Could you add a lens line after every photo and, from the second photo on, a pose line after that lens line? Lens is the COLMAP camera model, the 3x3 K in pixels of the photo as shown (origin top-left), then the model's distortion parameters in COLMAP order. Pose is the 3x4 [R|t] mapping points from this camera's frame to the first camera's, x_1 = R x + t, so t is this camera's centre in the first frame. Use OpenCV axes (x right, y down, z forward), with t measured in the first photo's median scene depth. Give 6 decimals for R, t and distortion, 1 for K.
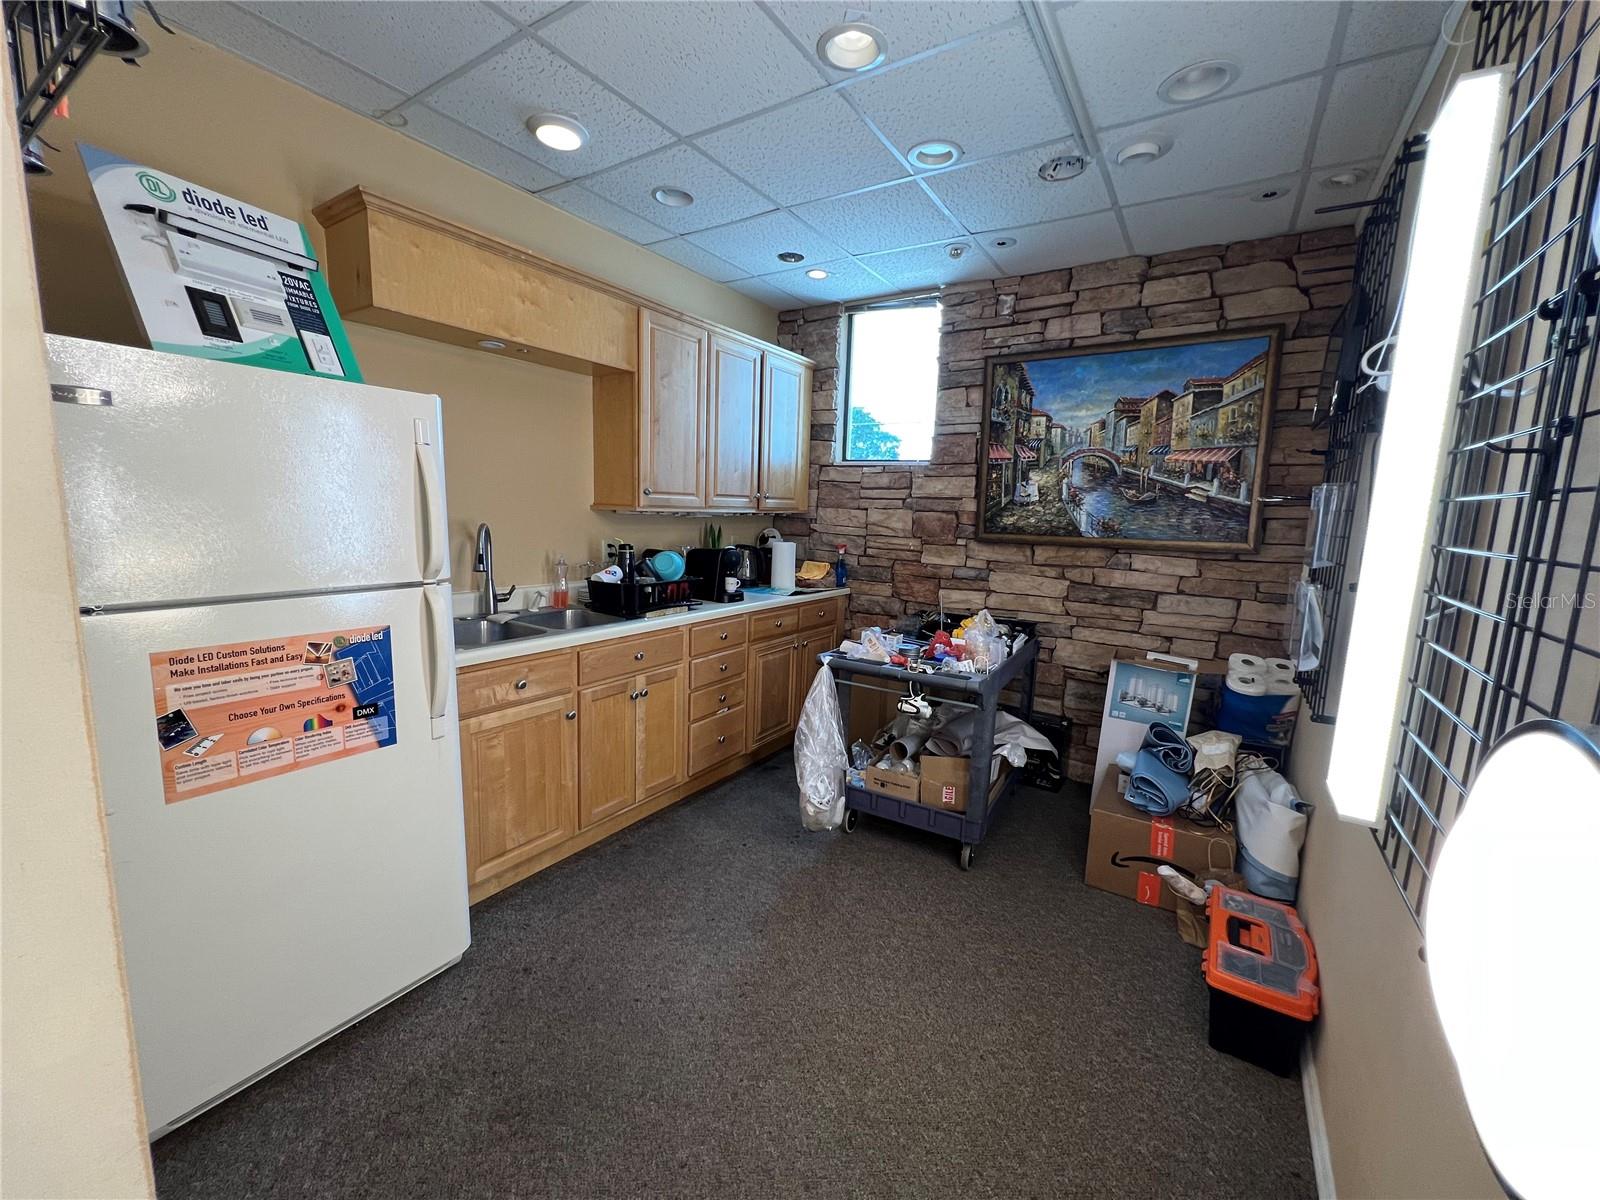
lens RADIAL K [[643.5, 0, 801.3], [0, 643.5, 600.8], [0, 0, 1]] dist [0.000158, -0.000008]
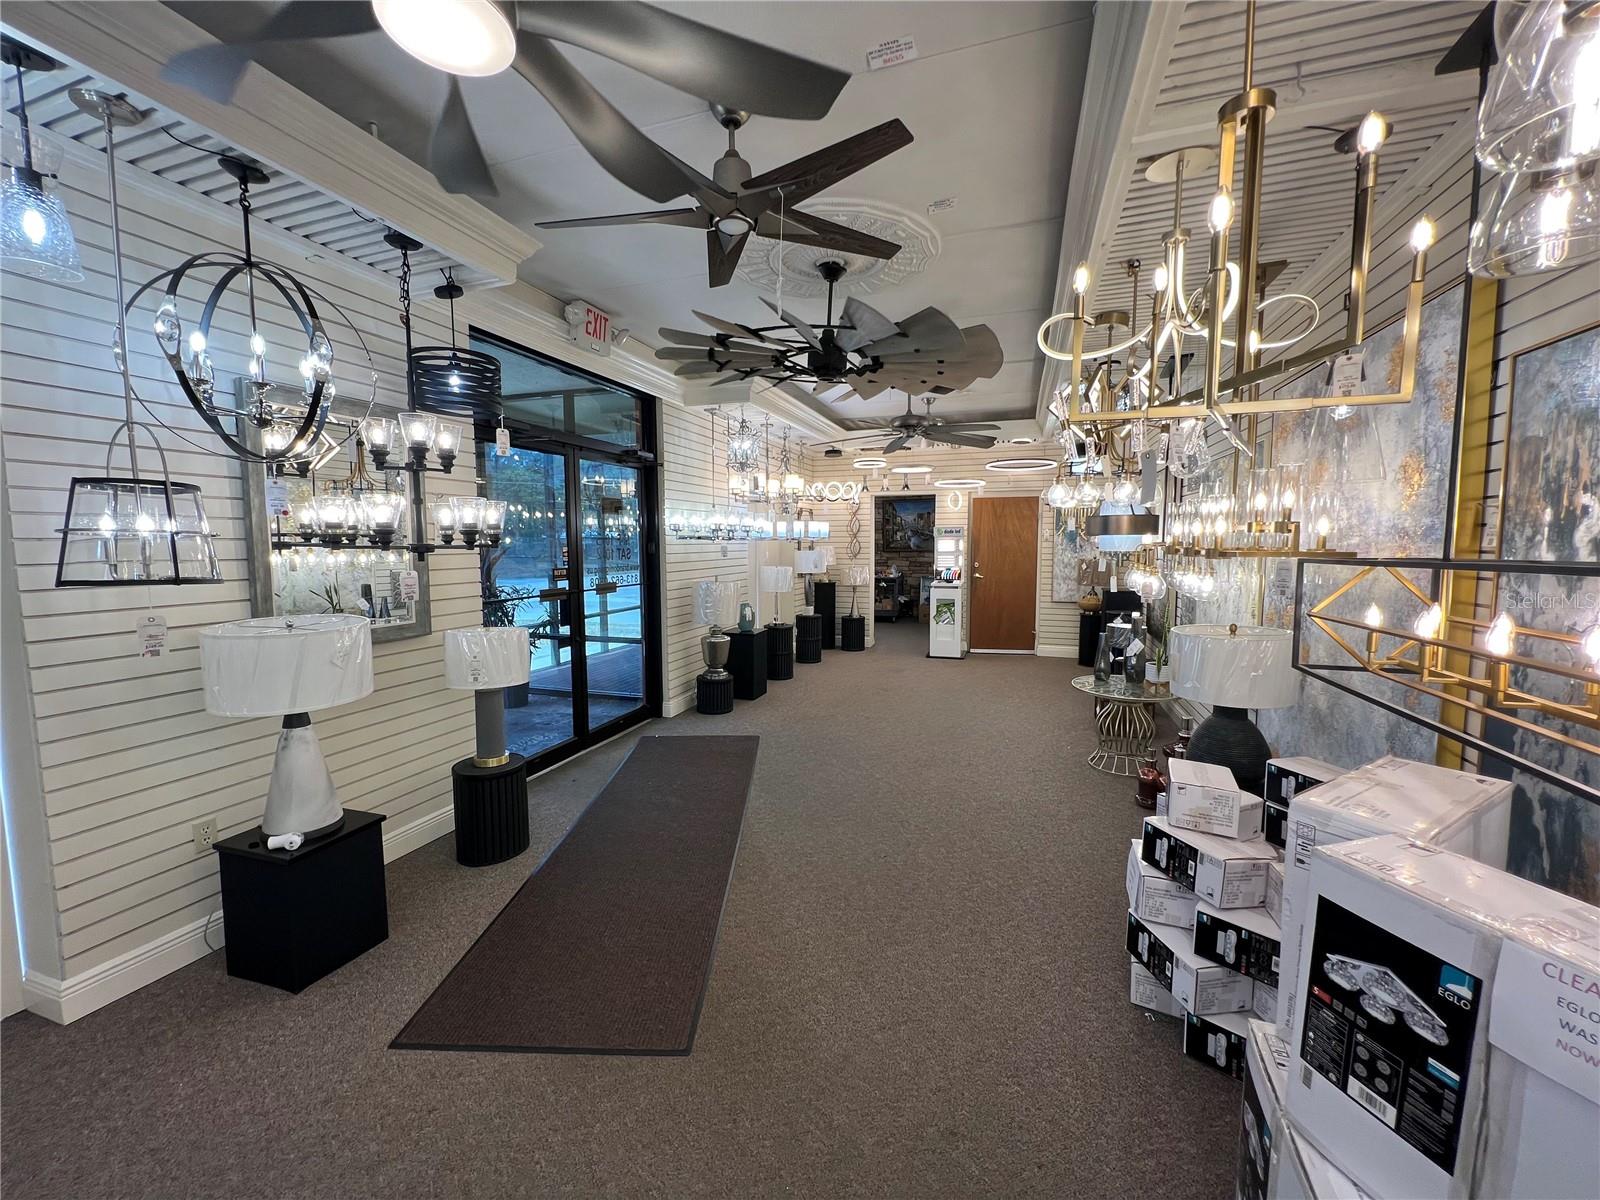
lens RADIAL K [[643.5, 0, 796.8], [0, 643.5, 597.7], [0, 0, 1]] dist [0.000158, -0.000008]
pose [[0.969283, -0.059386, 0.238672, -1.142605], [0.073457, 0.996019, -0.050490, 0.327915], [-0.234723, 0.066472, 0.969787, -2.496060]]
